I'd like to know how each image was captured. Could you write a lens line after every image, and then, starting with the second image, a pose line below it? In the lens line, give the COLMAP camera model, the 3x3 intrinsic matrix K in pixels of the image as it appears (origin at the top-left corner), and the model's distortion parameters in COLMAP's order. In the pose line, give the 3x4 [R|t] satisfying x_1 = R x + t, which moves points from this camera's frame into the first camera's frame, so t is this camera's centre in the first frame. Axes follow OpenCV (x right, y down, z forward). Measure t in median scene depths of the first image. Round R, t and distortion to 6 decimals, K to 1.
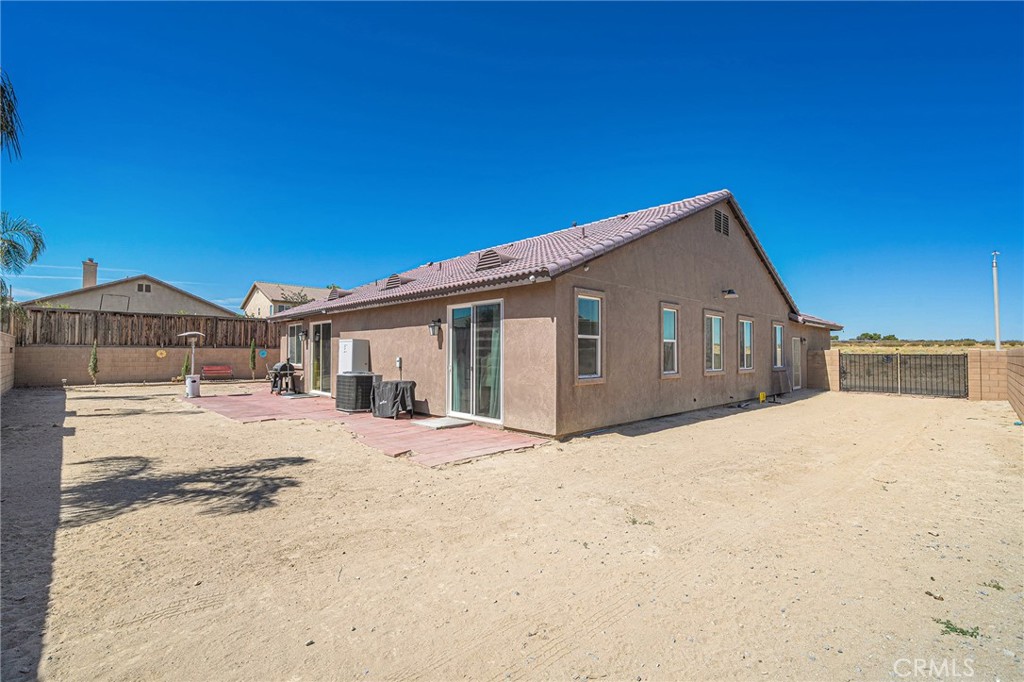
lens RADIAL K [[462.0, 0, 483.1], [0, 462.0, 343.1], [0, 0, 1]] dist [0.000432, 0.000079]
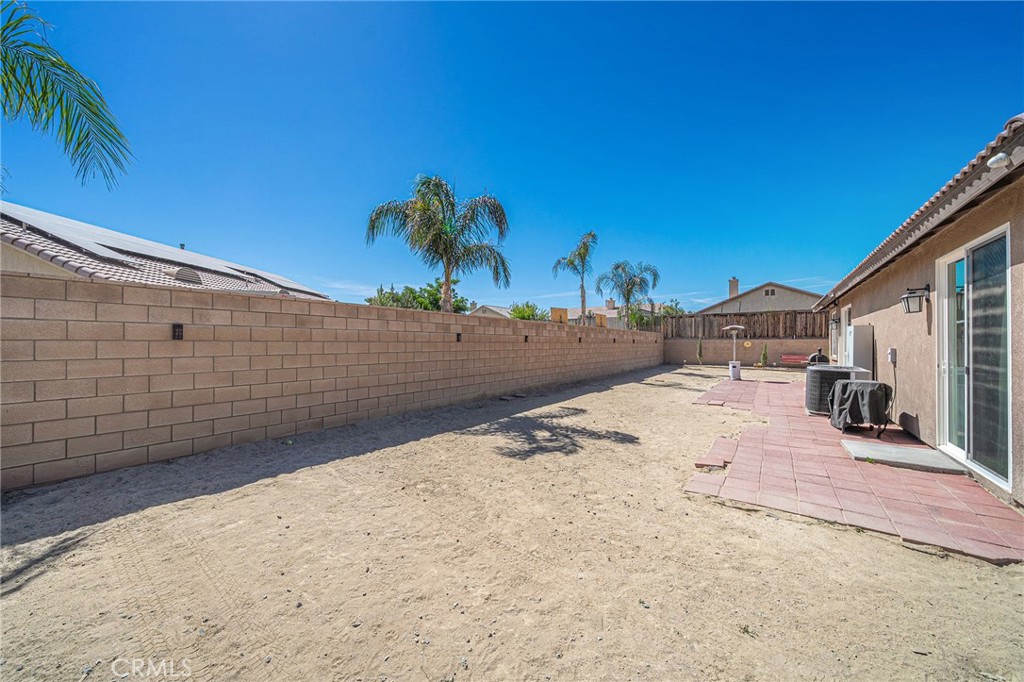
lens RADIAL K [[355.0, 0, 512.0], [0, 355.0, 341.0], [0, 0, 1]] dist [-0.002037, -0.000245]
pose [[0.206774, -0.007157, -0.978363, 0.247232], [0.018970, 0.999815, -0.003305, 0.012376], [0.978205, -0.017876, 0.206871, 0.377119]]
